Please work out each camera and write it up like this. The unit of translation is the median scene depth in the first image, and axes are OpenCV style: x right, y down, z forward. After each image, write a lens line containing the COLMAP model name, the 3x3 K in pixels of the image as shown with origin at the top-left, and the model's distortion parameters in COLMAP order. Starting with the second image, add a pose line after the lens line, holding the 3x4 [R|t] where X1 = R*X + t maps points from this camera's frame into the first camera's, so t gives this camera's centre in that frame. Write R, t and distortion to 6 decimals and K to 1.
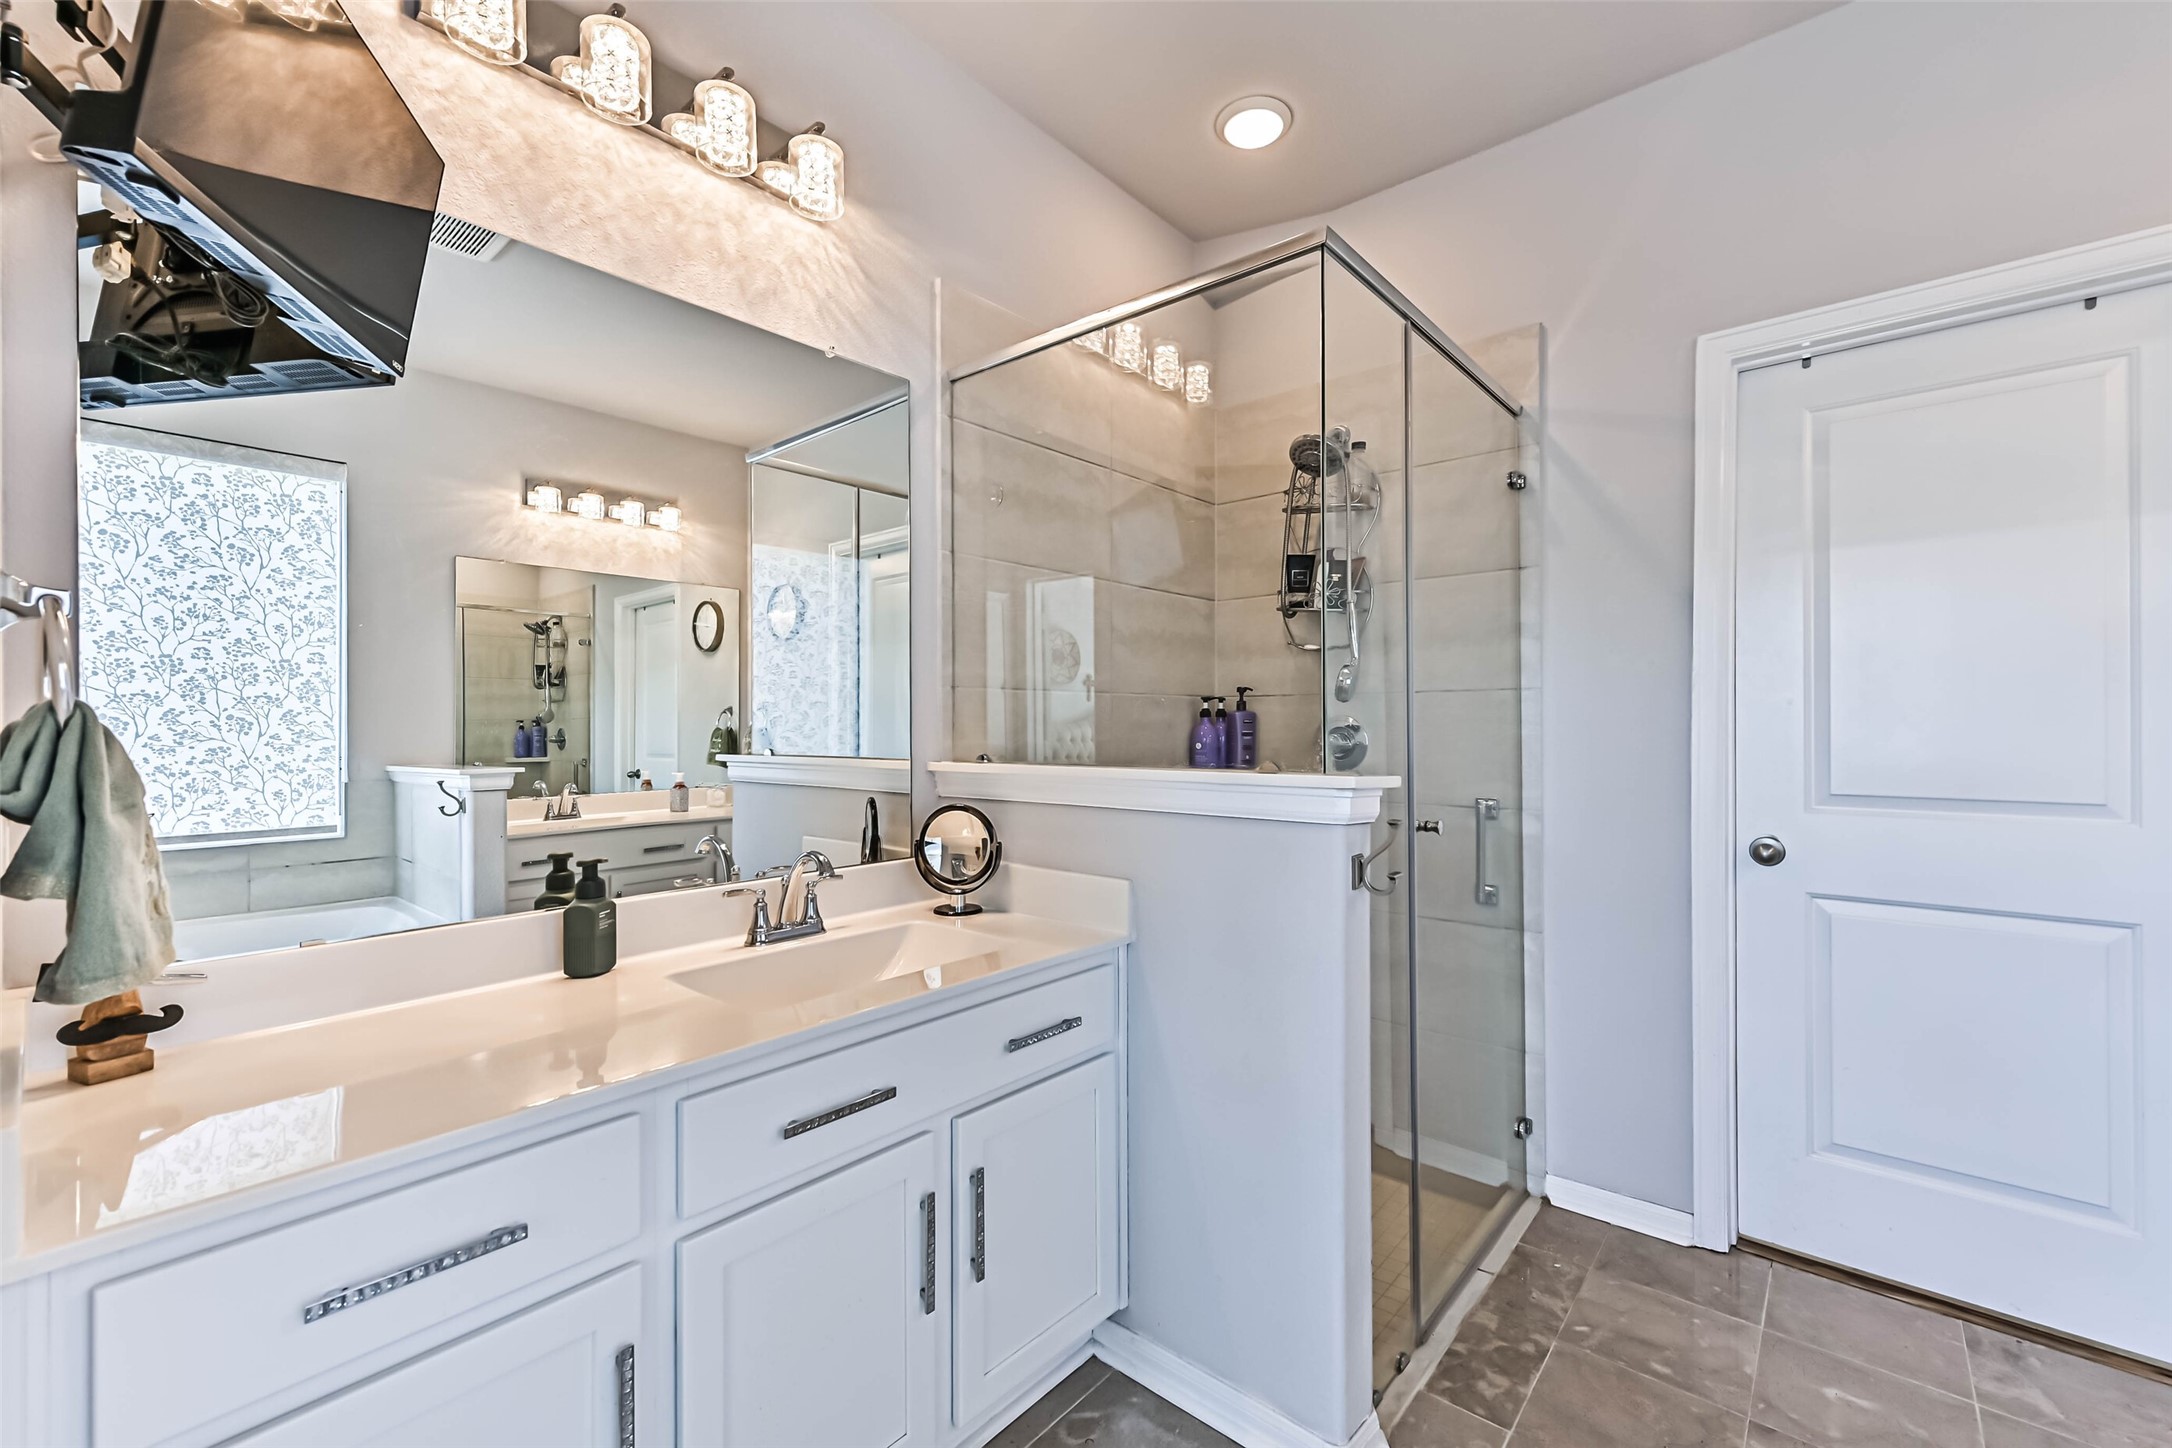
lens RADIAL K [[893.9, 0, 1097.2], [0, 893.9, 720.1], [0, 0, 1]] dist [0.011823, -0.003007]
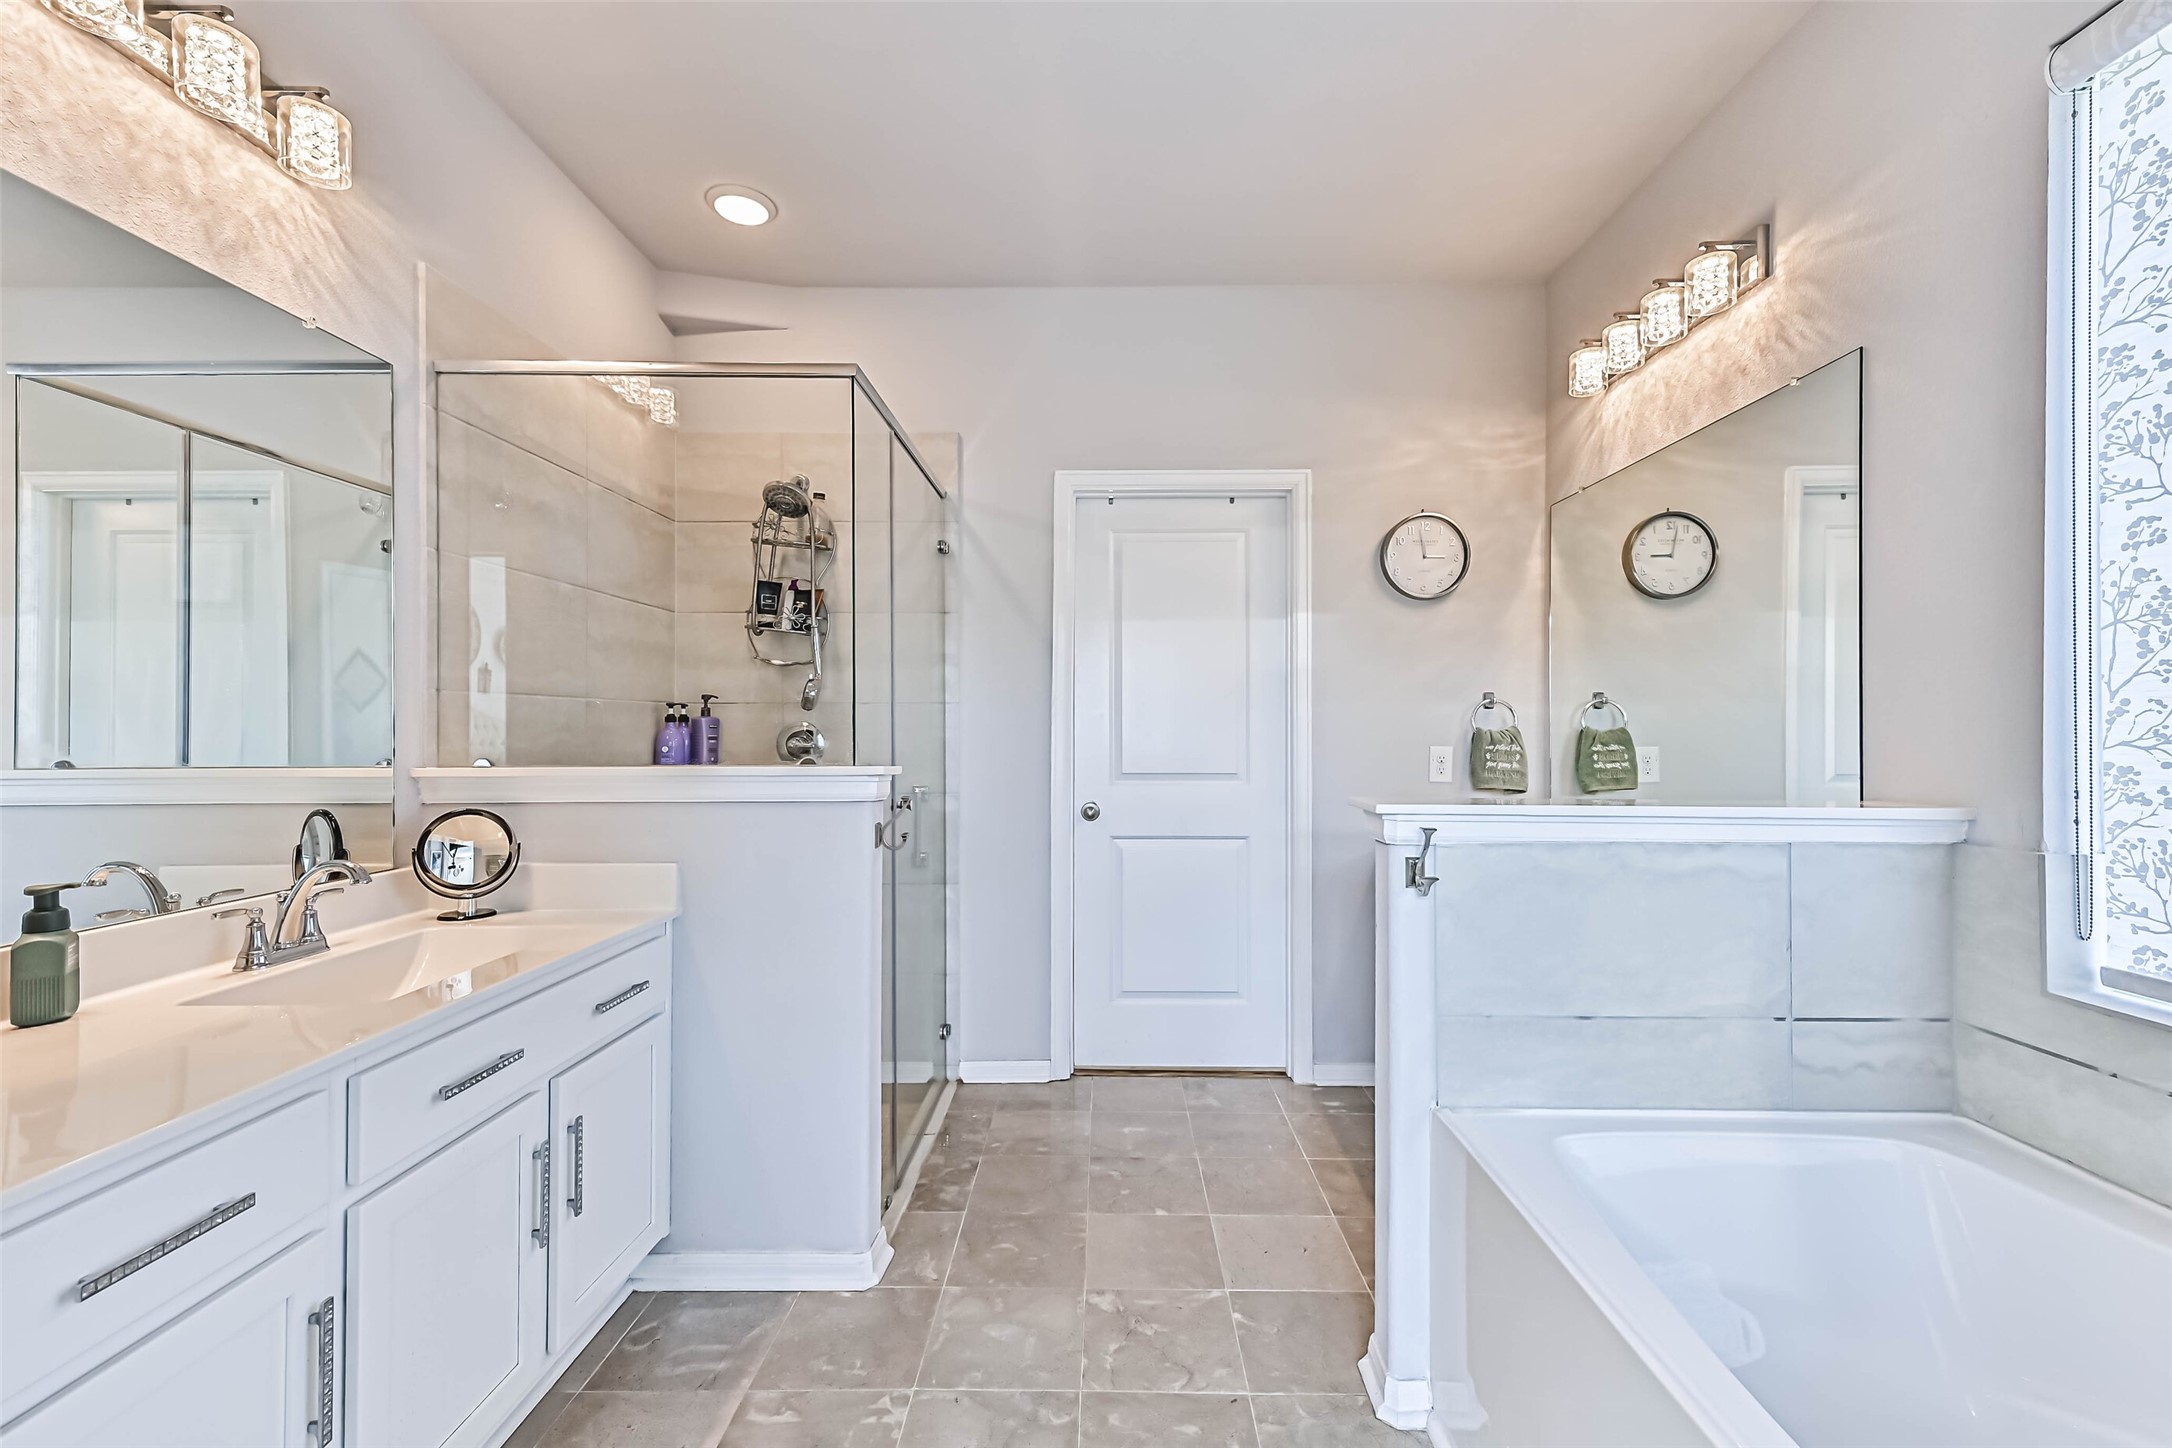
lens RADIAL K [[893.9, 0, 1094.2], [0, 893.9, 712.0], [0, 0, 1]] dist [0.011823, -0.003007]
pose [[0.774185, 0.013942, 0.632806, -0.231967], [-0.004365, 0.999851, -0.016689, 0.000110], [-0.632944, 0.010158, 0.774131, -0.200886]]
